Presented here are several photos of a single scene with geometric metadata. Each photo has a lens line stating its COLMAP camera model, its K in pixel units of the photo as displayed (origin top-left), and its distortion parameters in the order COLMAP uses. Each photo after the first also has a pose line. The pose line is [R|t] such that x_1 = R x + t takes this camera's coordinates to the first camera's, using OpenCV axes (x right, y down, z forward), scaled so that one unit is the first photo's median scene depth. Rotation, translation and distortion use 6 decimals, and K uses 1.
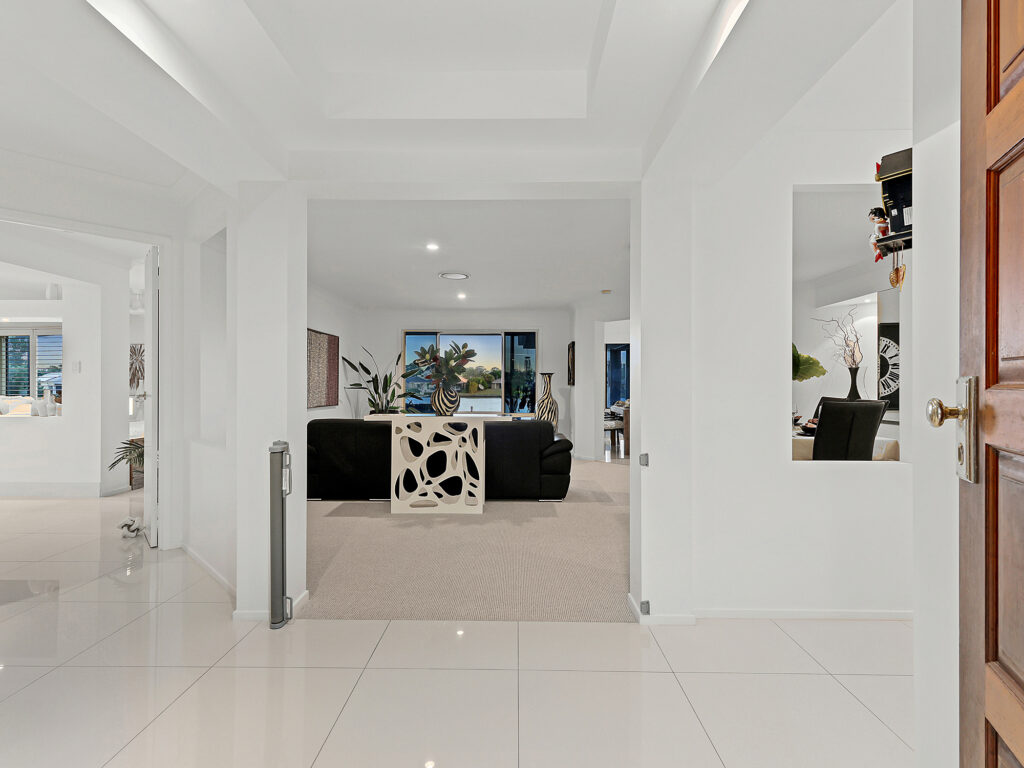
lens RADIAL K [[513.3, 0, 512.0], [0, 513.3, 384.0], [0, 0, 1]] dist [-0.000137, -0.000317]
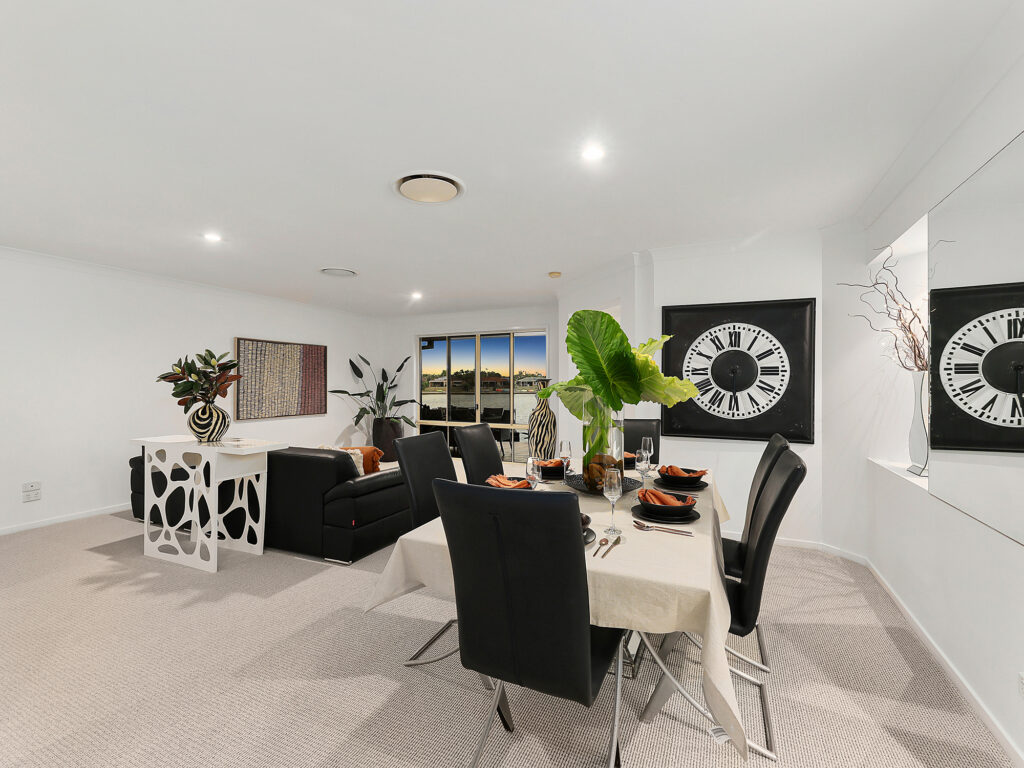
lens RADIAL K [[463.4, 0, 508.9], [0, 463.4, 382.4], [0, 0, 1]] dist [-0.000036, -0.000453]
pose [[0.905435, -0.006950, -0.424428, 0.591931], [0.007297, 0.999973, -0.000806, -0.027369], [0.424423, -0.002367, 0.905461, 0.517221]]
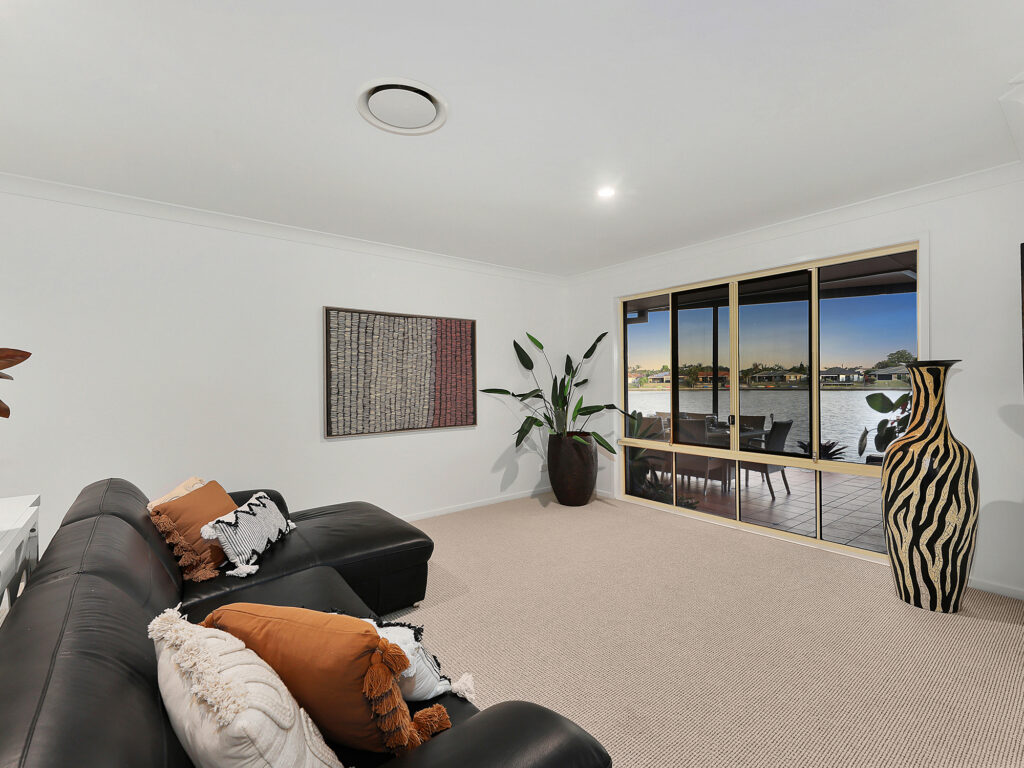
lens RADIAL K [[463.4, 0, 508.9], [0, 463.4, 382.4], [0, 0, 1]] dist [-0.000036, -0.000453]
pose [[0.620637, -0.009603, -0.784039, 0.234949], [0.017007, 0.999855, 0.001216, -0.021314], [0.783914, -0.014089, 0.620710, 1.059709]]
